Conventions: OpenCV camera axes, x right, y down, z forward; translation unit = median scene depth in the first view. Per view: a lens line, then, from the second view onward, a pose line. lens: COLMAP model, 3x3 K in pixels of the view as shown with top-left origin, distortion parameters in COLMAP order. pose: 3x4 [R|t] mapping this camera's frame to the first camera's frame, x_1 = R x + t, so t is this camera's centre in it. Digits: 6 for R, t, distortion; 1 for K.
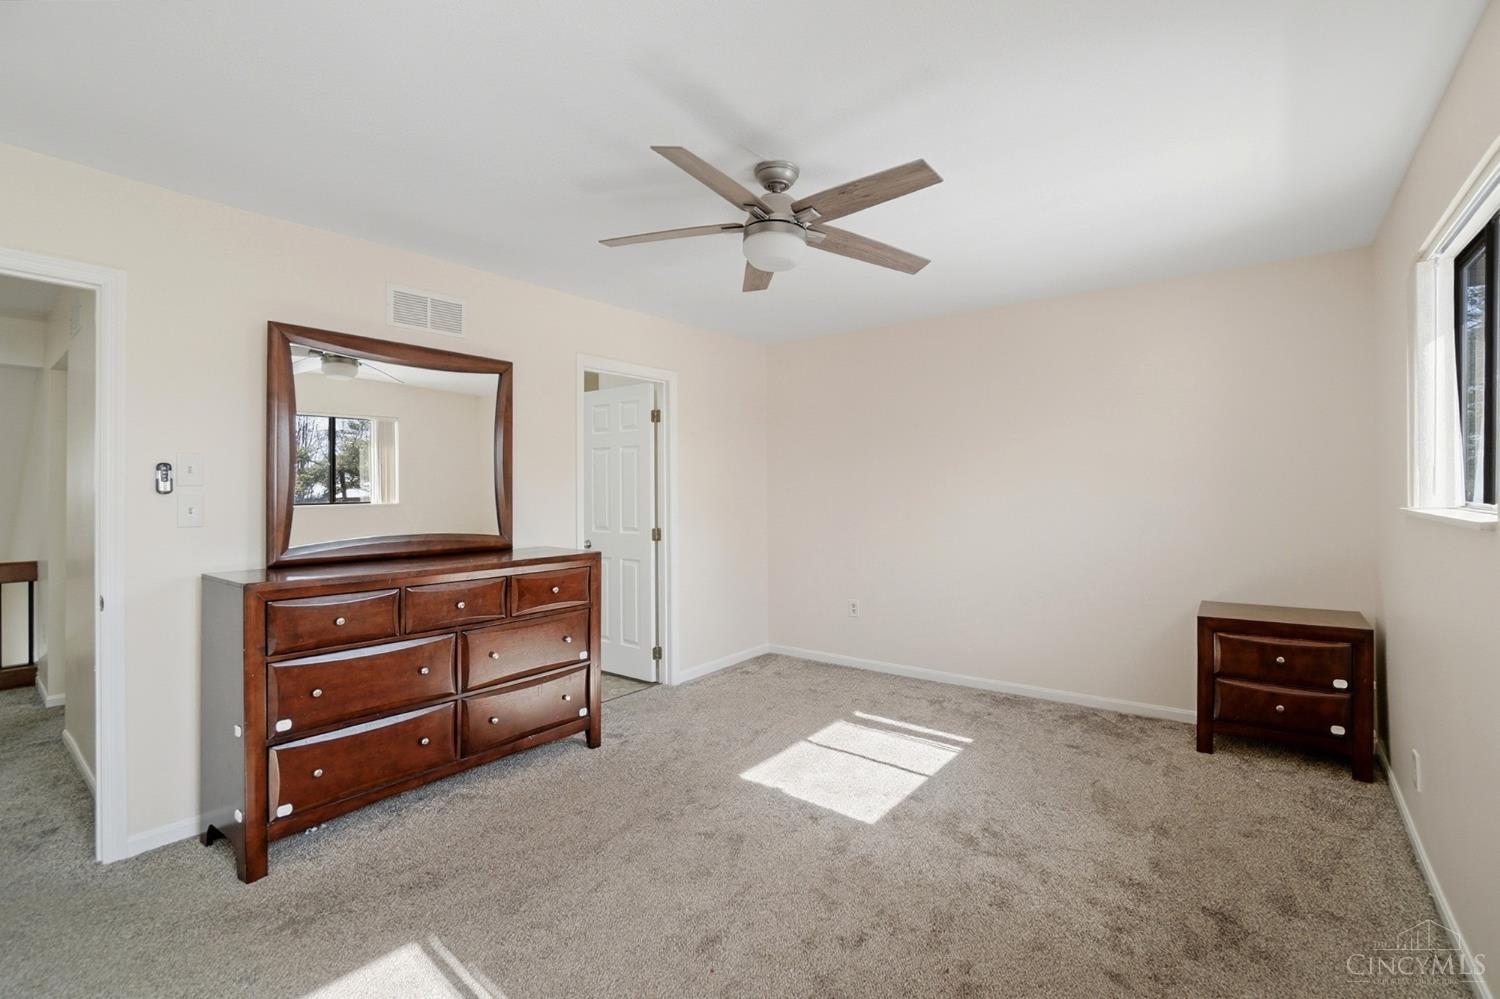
lens RADIAL K [[679.3, 0, 758.5], [0, 679.3, 497.7], [0, 0, 1]] dist [-0.029581, 0.001247]
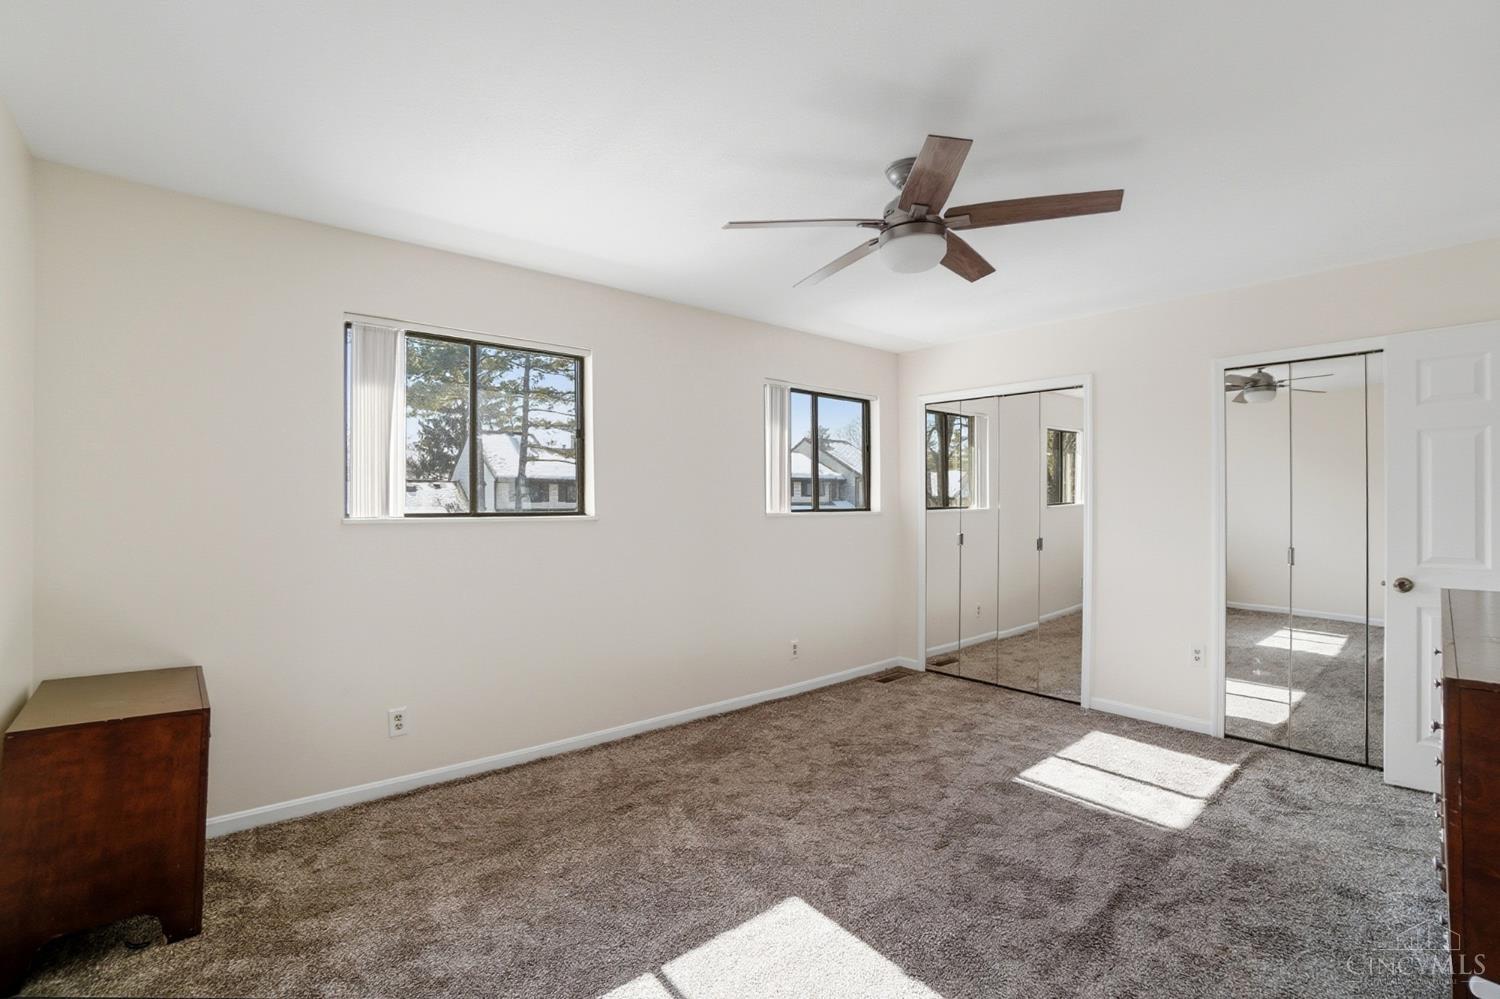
lens RADIAL K [[679.3, 0, 758.5], [0, 679.3, 497.7], [0, 0, 1]] dist [-0.029581, 0.001247]
pose [[-0.981645, 0.005442, 0.190640, 0.050177], [0.006112, 0.999977, 0.002926, -0.009660], [-0.190620, 0.004038, -0.981656, 1.550023]]
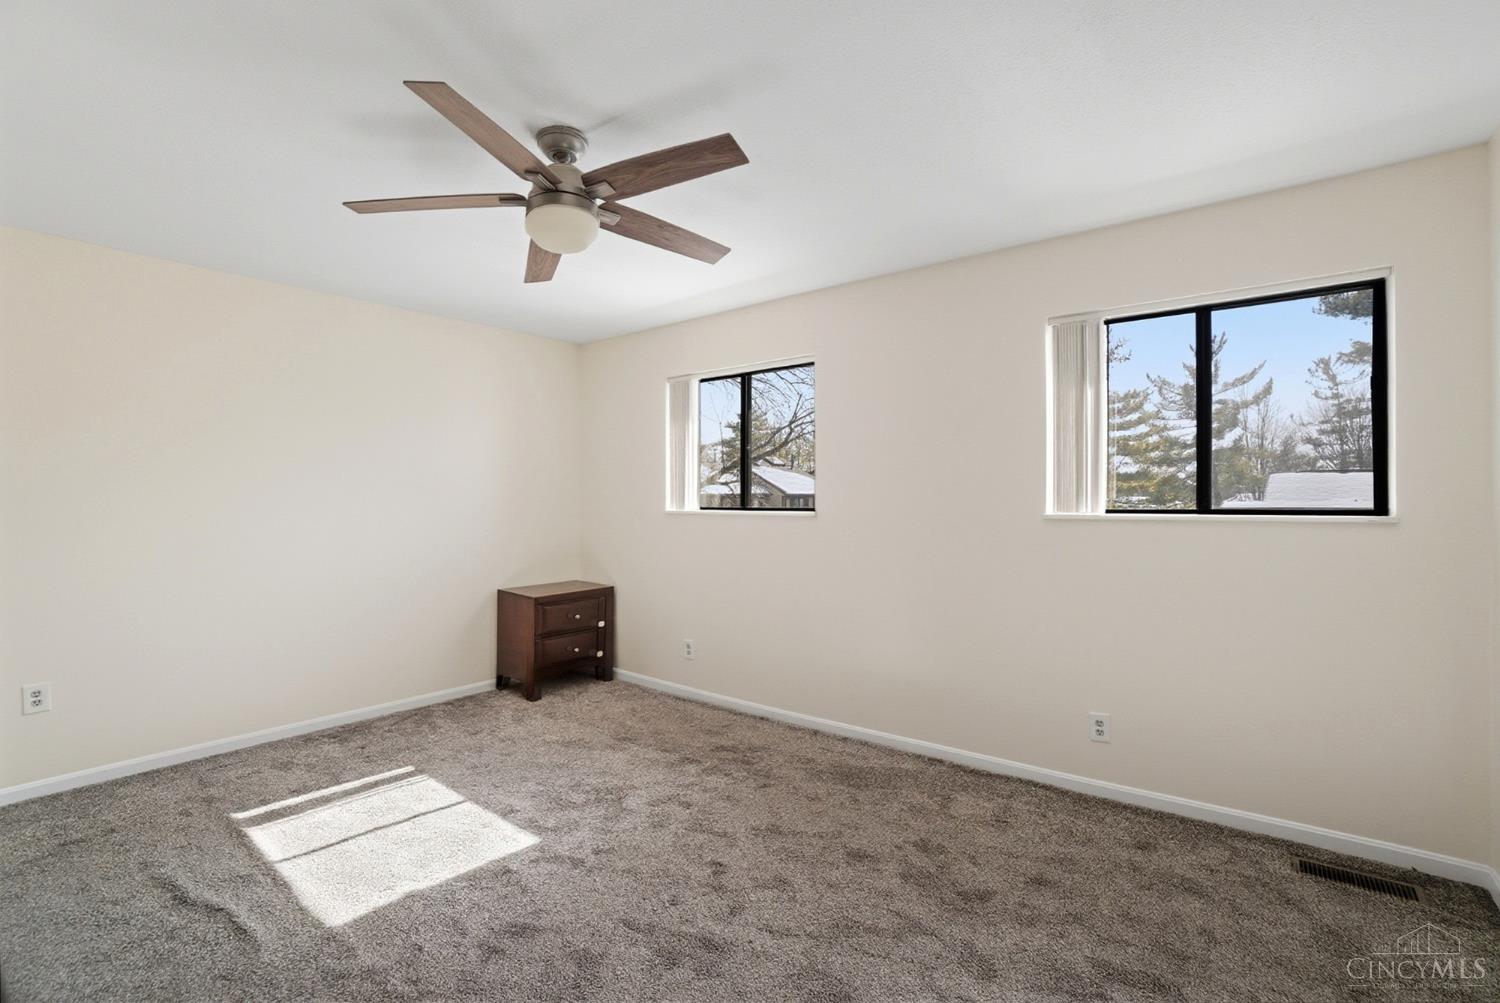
lens RADIAL K [[682.2, 0, 750.0], [0, 682.2, 501.5], [0, 0, 1]] dist [-0.037935, 0.000565]
pose [[0.022104, 0.000338, 0.999756, -0.672715], [0.016648, 0.999861, -0.000706, 0.001820], [-0.999617, 0.016660, 0.022096, 0.568344]]
